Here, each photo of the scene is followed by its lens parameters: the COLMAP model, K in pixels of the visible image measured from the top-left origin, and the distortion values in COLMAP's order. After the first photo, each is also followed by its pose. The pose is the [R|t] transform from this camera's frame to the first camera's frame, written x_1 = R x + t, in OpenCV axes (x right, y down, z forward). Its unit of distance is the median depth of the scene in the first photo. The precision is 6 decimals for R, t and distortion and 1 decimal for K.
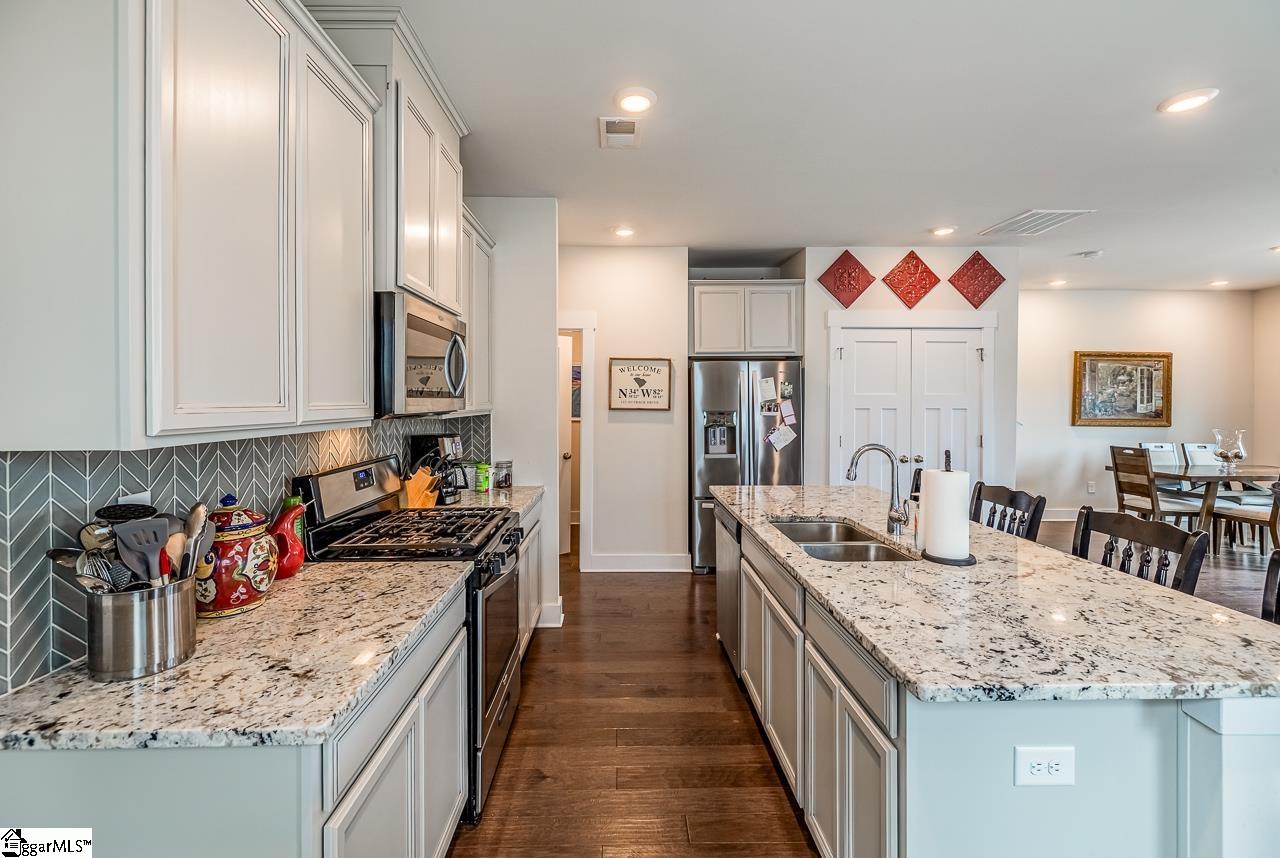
lens RADIAL K [[553.3, 0, 645.6], [0, 553.3, 401.2], [0, 0, 1]] dist [0.000450, 0.000416]
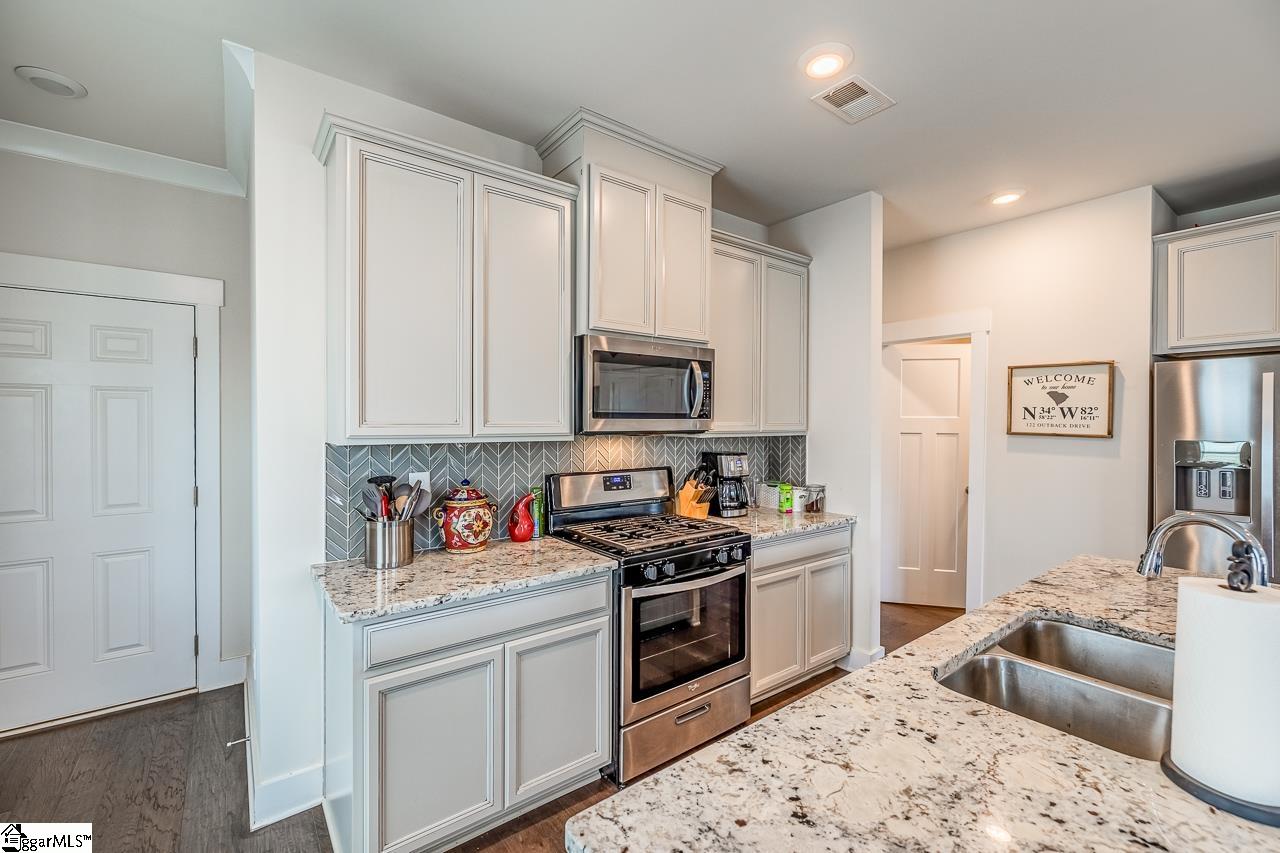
lens RADIAL K [[553.3, 0, 653.6], [0, 553.3, 425.5], [0, 0, 1]] dist [0.000450, 0.000416]
pose [[0.586132, 0.013620, -0.810101, 0.258561], [-0.006998, 0.999907, 0.011748, -0.002464], [0.810186, -0.001217, 0.586172, 0.152113]]
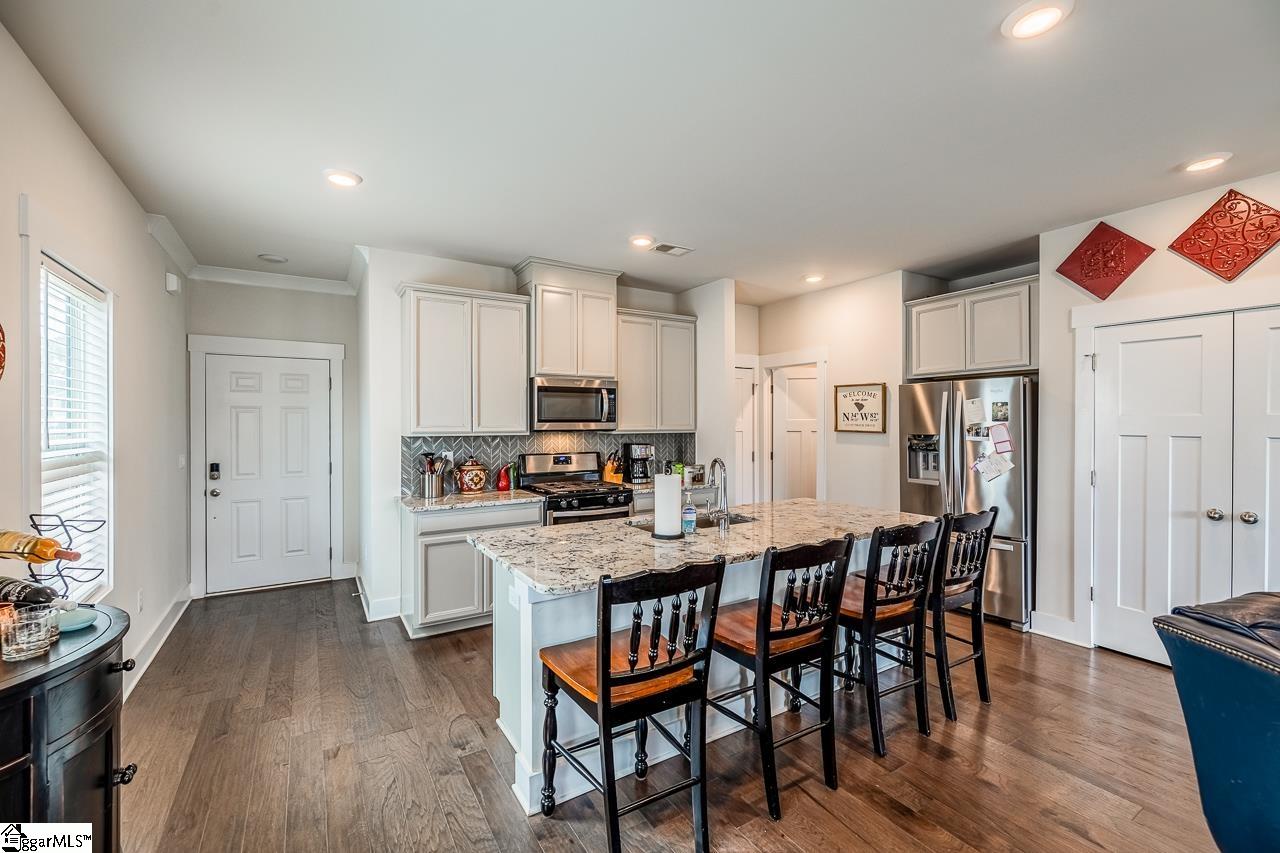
lens RADIAL K [[553.3, 0, 646.7], [0, 553.3, 424.3], [0, 0, 1]] dist [0.000450, 0.000416]
pose [[0.495911, 0.004734, -0.868360, 0.706737], [-0.000258, 0.999986, 0.005305, -0.004889], [0.868373, -0.002407, 0.495905, 0.101391]]
